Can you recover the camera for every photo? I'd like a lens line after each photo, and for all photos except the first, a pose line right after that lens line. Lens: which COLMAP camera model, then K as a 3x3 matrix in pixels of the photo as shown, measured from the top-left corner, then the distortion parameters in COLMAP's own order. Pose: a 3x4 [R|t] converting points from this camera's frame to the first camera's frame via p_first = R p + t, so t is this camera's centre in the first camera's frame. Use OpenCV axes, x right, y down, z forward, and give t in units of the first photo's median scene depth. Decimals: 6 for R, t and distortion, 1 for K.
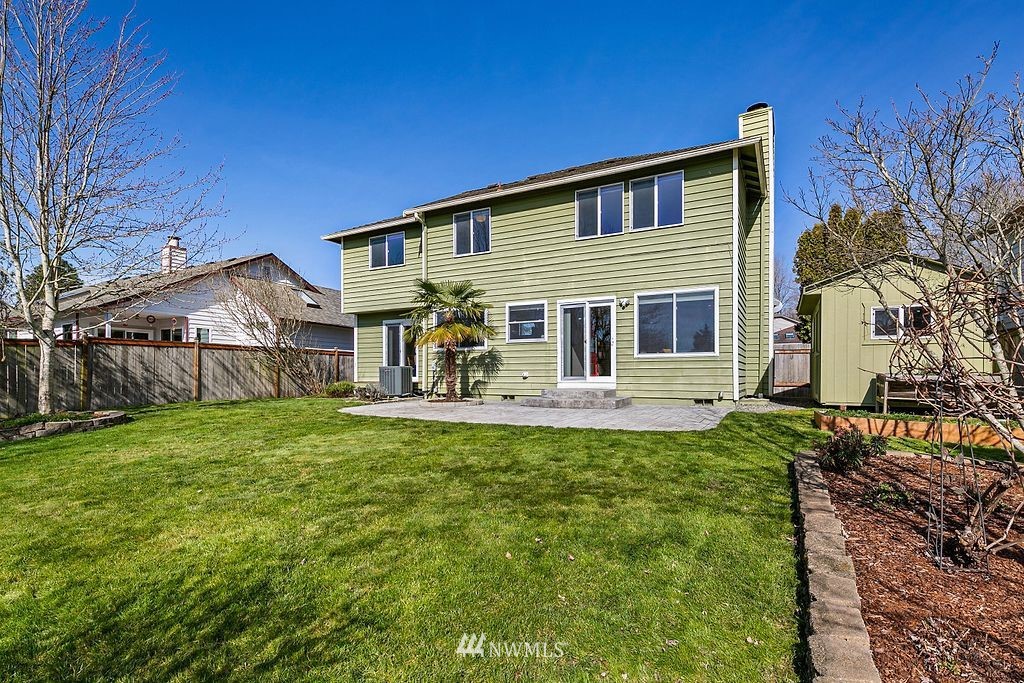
lens RADIAL K [[493.6, 0, 527.8], [0, 493.6, 378.3], [0, 0, 1]] dist [0.001719, -0.003024]
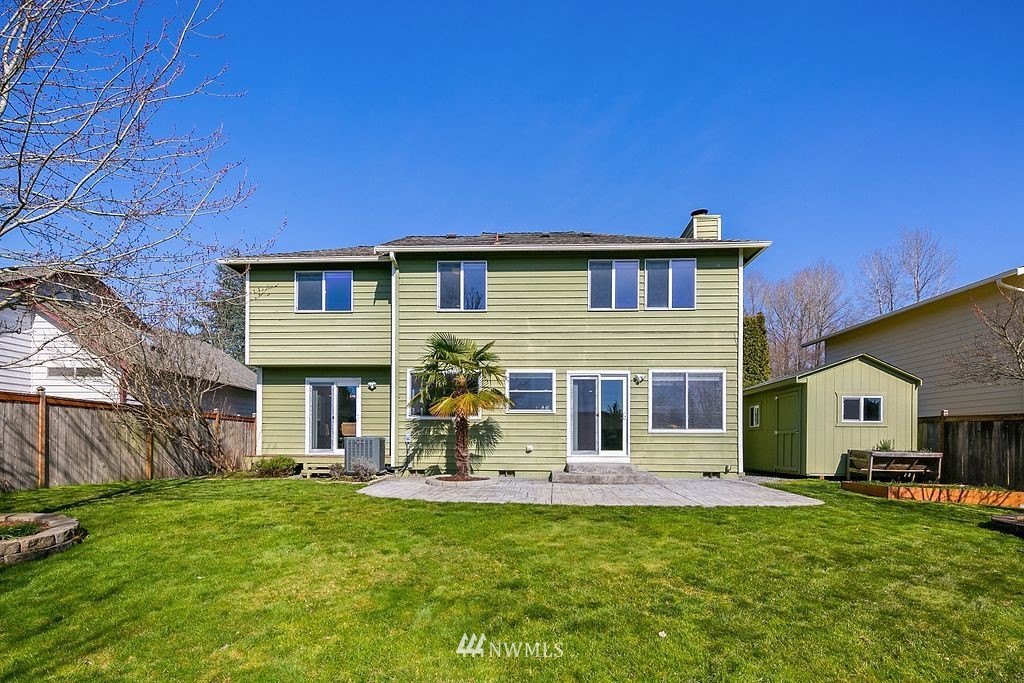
lens RADIAL K [[493.6, 0, 528.5], [0, 493.6, 443.9], [0, 0, 1]] dist [0.001719, -0.003024]
pose [[0.900279, 0.007633, 0.435246, -0.419009], [-0.004783, 0.999959, -0.007643, -0.008586], [-0.435286, 0.004799, 0.900279, 0.172477]]
